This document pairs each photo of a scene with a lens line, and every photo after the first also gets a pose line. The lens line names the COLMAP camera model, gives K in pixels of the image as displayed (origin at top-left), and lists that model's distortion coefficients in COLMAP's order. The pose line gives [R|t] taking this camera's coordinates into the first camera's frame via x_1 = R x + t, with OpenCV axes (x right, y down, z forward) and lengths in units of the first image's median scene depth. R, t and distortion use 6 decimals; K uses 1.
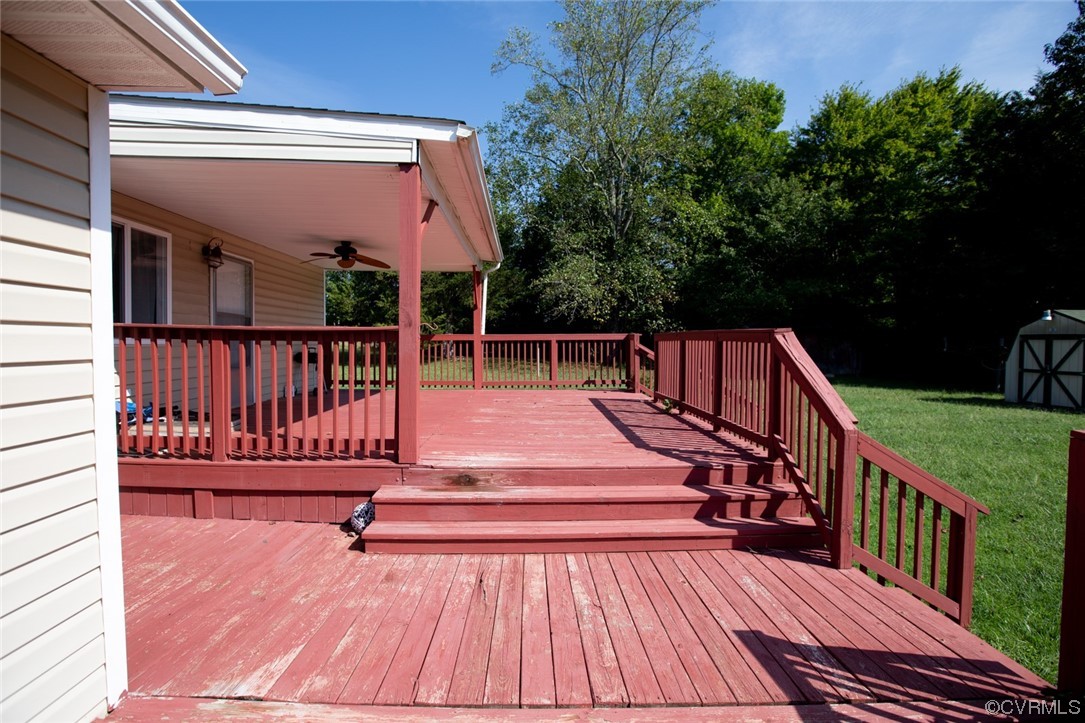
lens RADIAL K [[513.3, 0, 549.7], [0, 513.3, 352.3], [0, 0, 1]] dist [-0.013659, 0.004658]
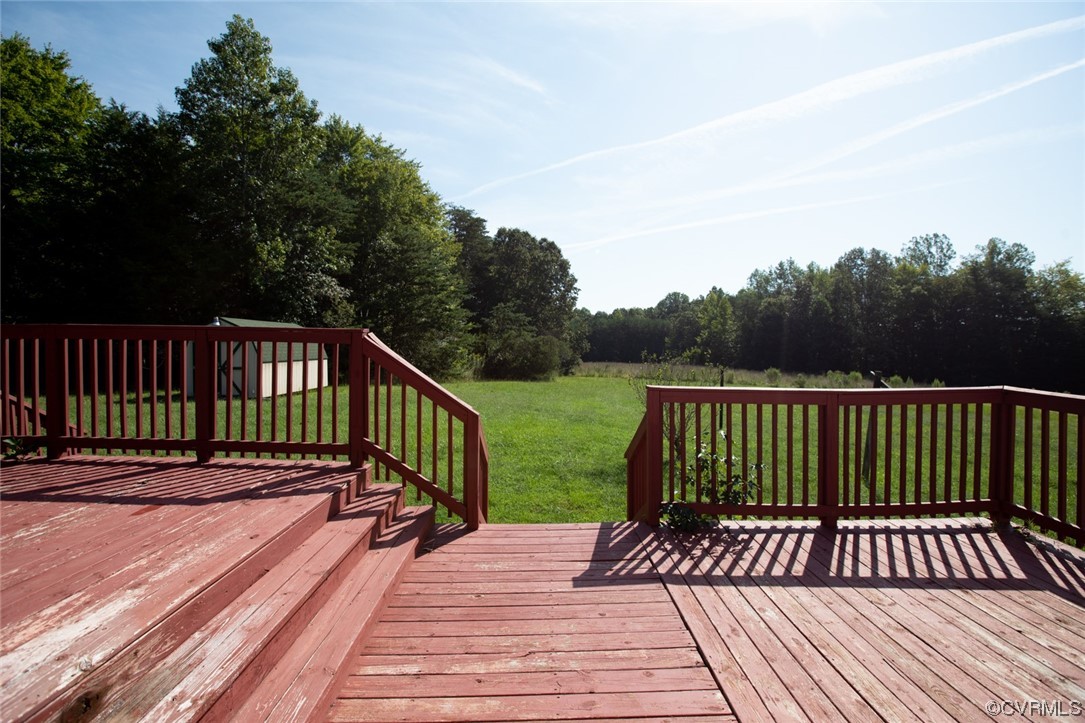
lens RADIAL K [[497.0, 0, 533.9], [0, 497.0, 358.3], [0, 0, 1]] dist [-0.044661, 0.014434]
pose [[0.050955, -0.026141, 0.998359, -0.089361], [0.015542, 0.999557, 0.025379, -0.001567], [-0.998580, 0.014223, 0.051339, 0.119874]]
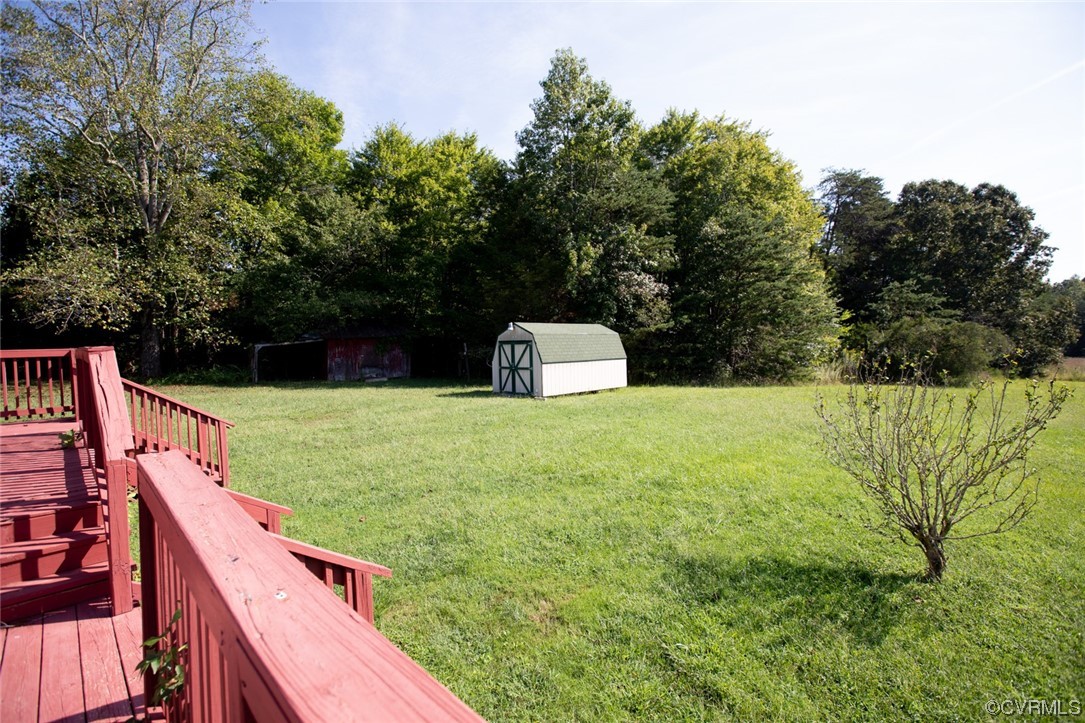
lens RADIAL K [[497.0, 0, 537.6], [0, 497.0, 357.3], [0, 0, 1]] dist [-0.044661, 0.014434]
pose [[0.739403, -0.035307, 0.672336, 0.084751], [0.037846, 0.999225, 0.010853, -0.001395], [-0.672198, 0.017421, 0.740166, -0.019797]]
